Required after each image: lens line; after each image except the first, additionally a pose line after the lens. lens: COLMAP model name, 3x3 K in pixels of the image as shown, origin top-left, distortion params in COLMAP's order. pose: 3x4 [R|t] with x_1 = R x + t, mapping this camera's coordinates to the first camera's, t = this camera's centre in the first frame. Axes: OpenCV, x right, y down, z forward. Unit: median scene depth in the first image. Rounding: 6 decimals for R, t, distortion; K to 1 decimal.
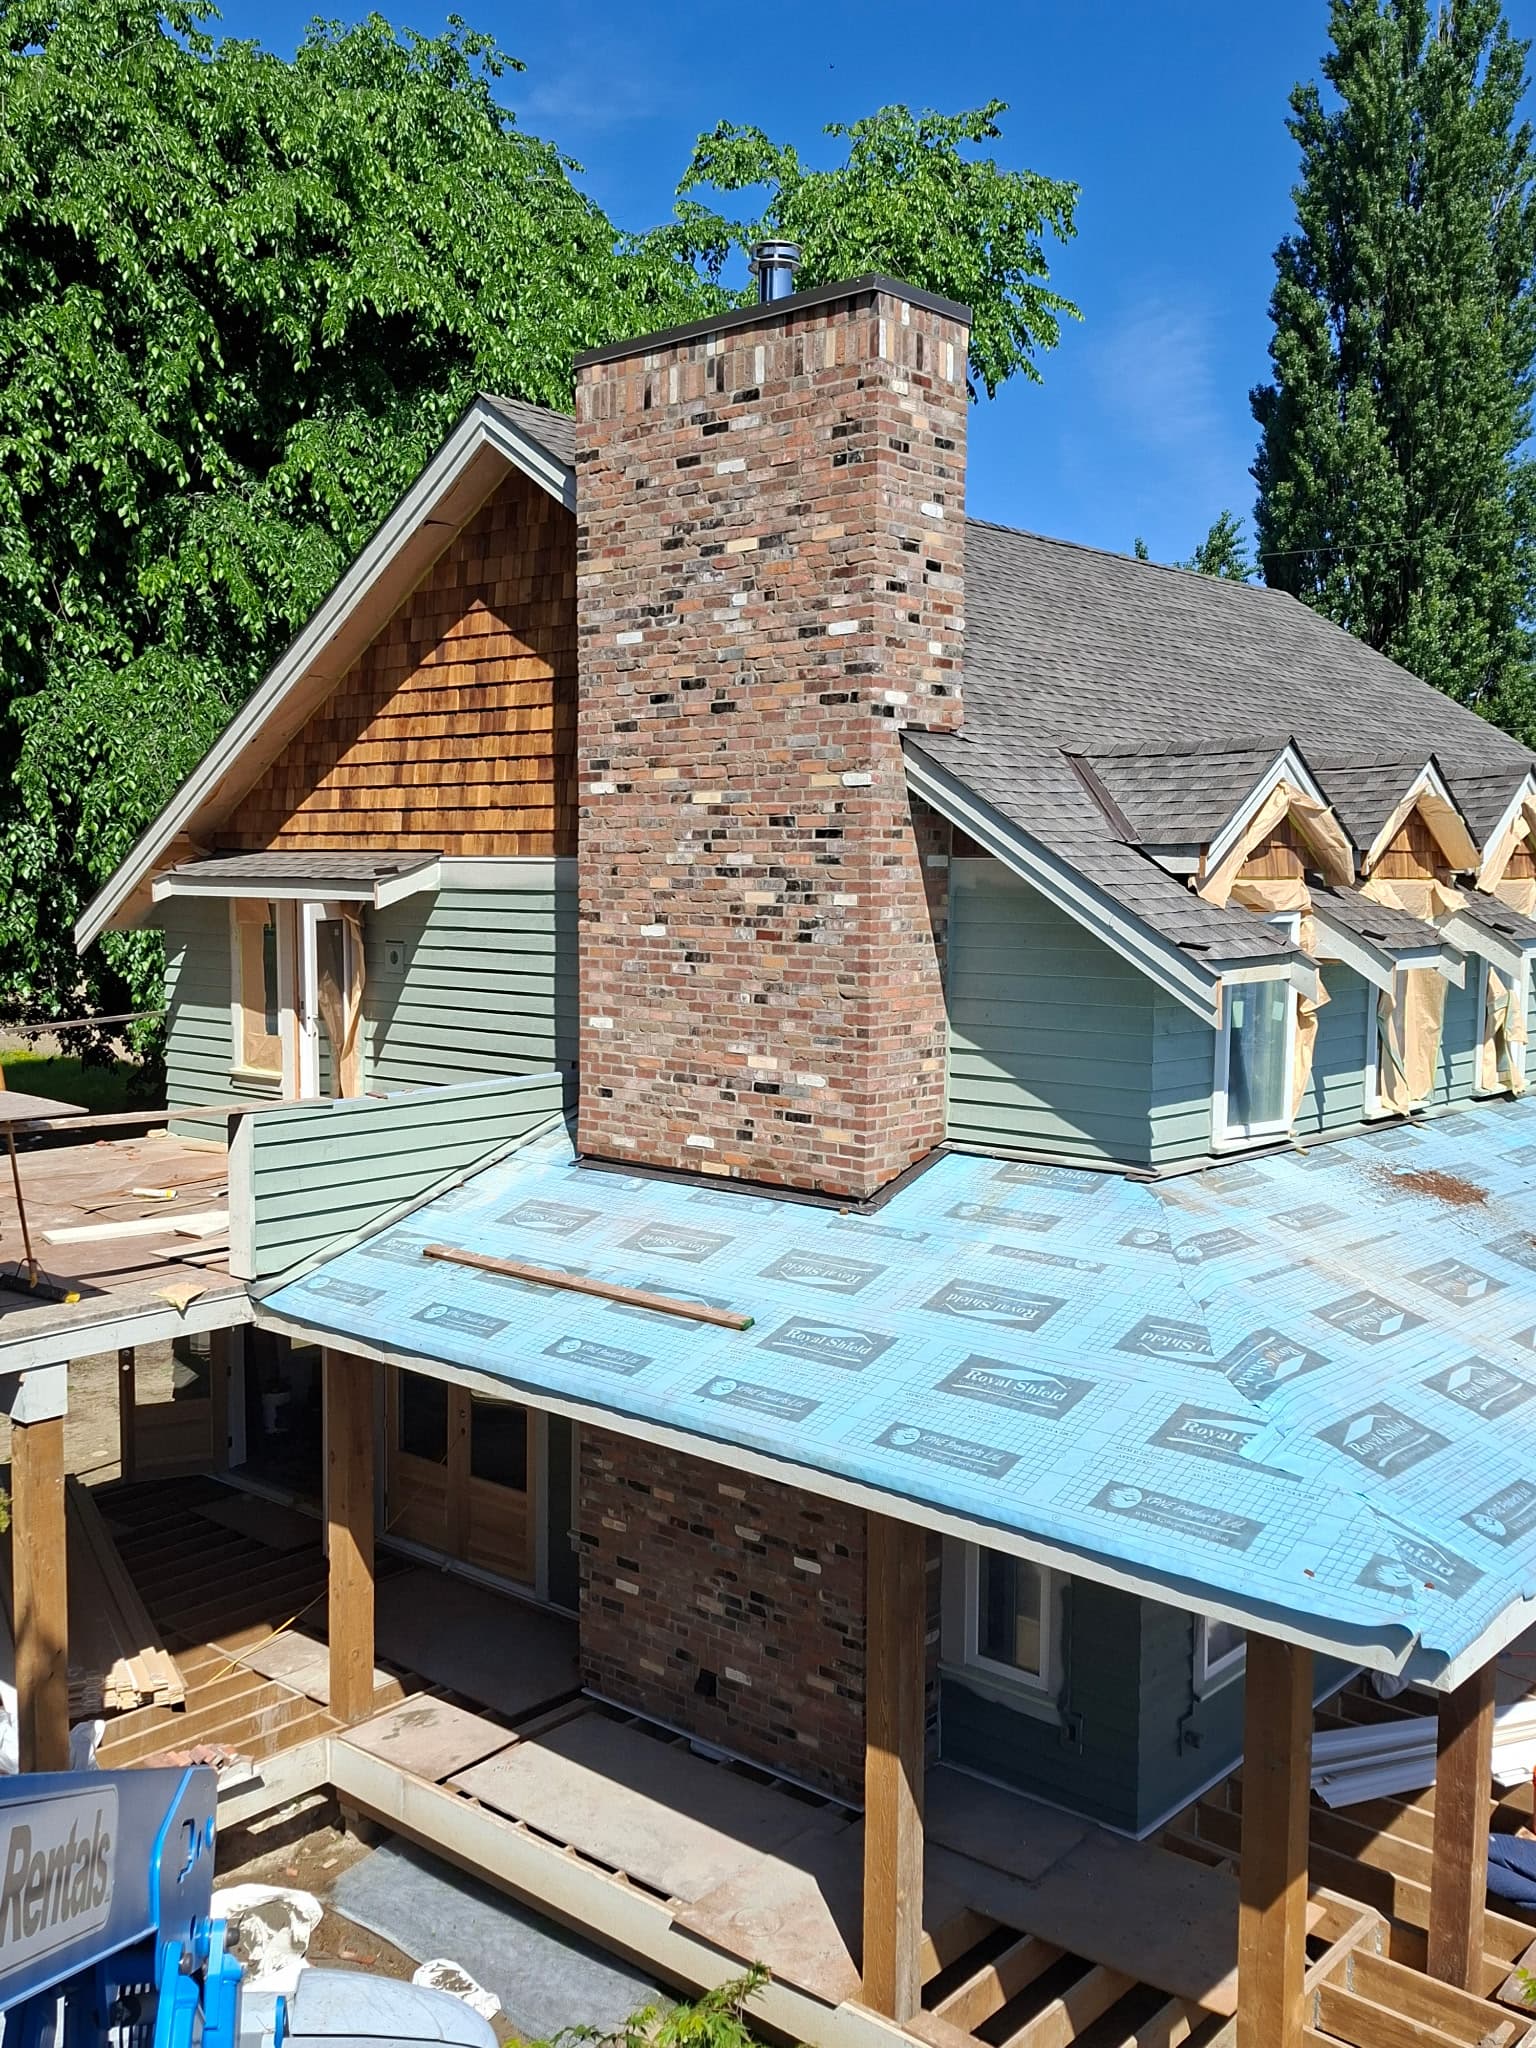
lens RADIAL K [[1887.3, 0, 773.4], [0, 1887.3, 1029.1], [0, 0, 1]] dist [0.107831, 0.000000]
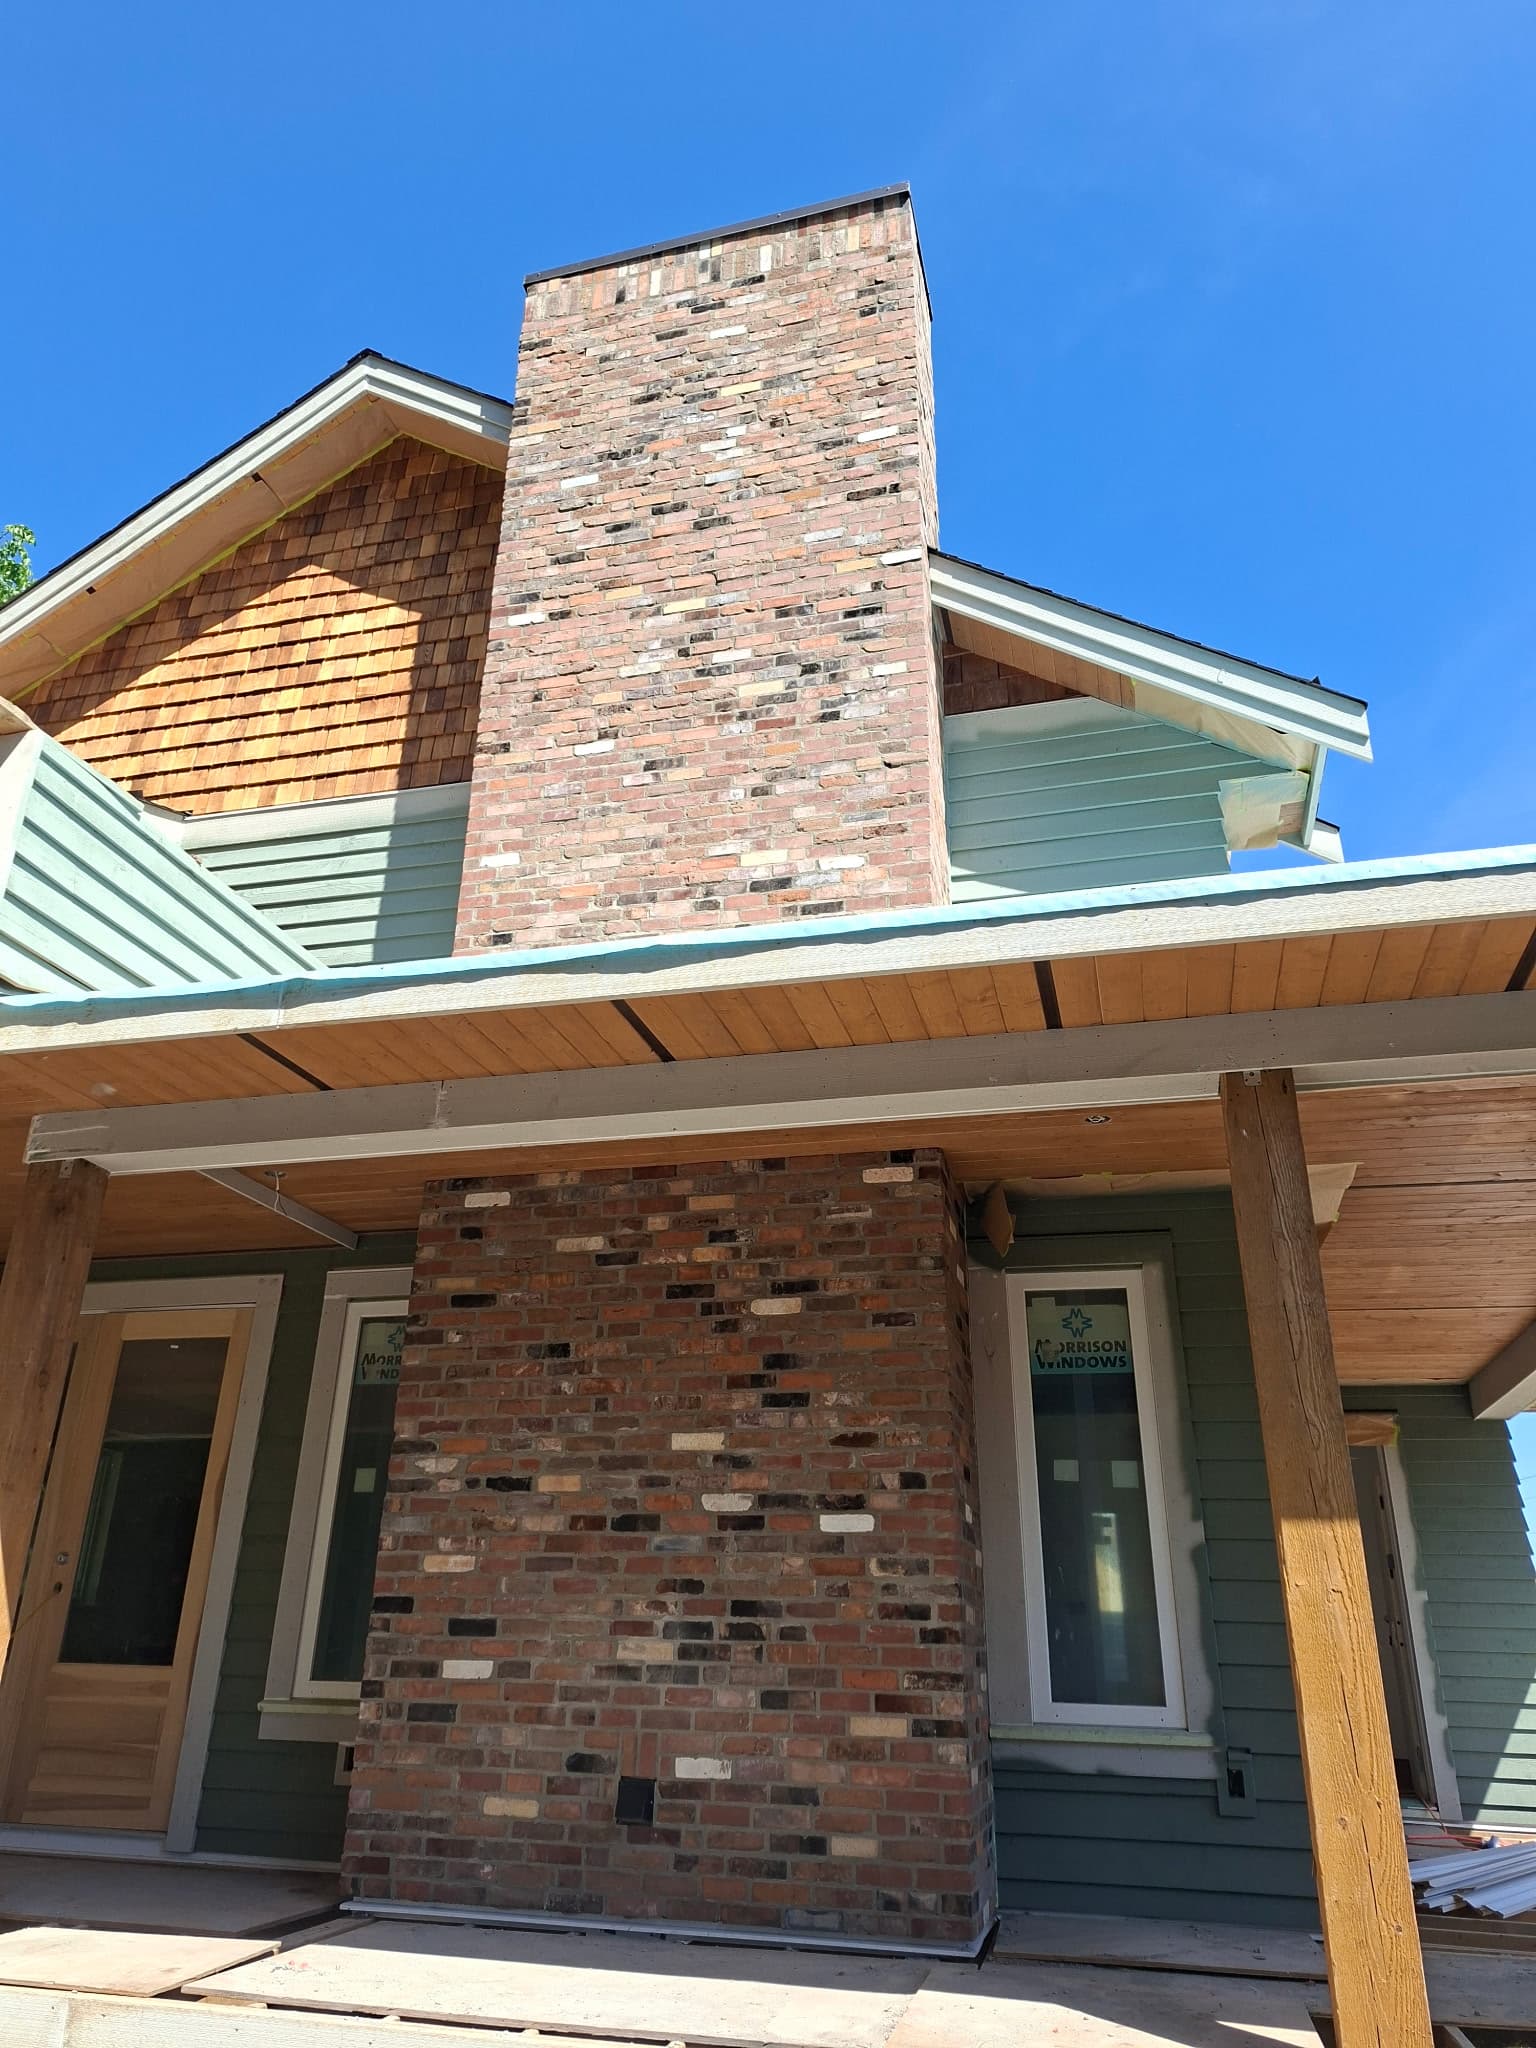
lens RADIAL K [[1415.3, 0, 759.4], [0, 1415.3, 1015.0], [0, 0, 1]] dist [0.062671, -0.018068]
pose [[0.897606, 0.186355, 0.399469, -0.229192], [0.028757, 0.879552, -0.474933, 0.352704], [-0.439860, 0.437790, 0.784132, 0.550405]]
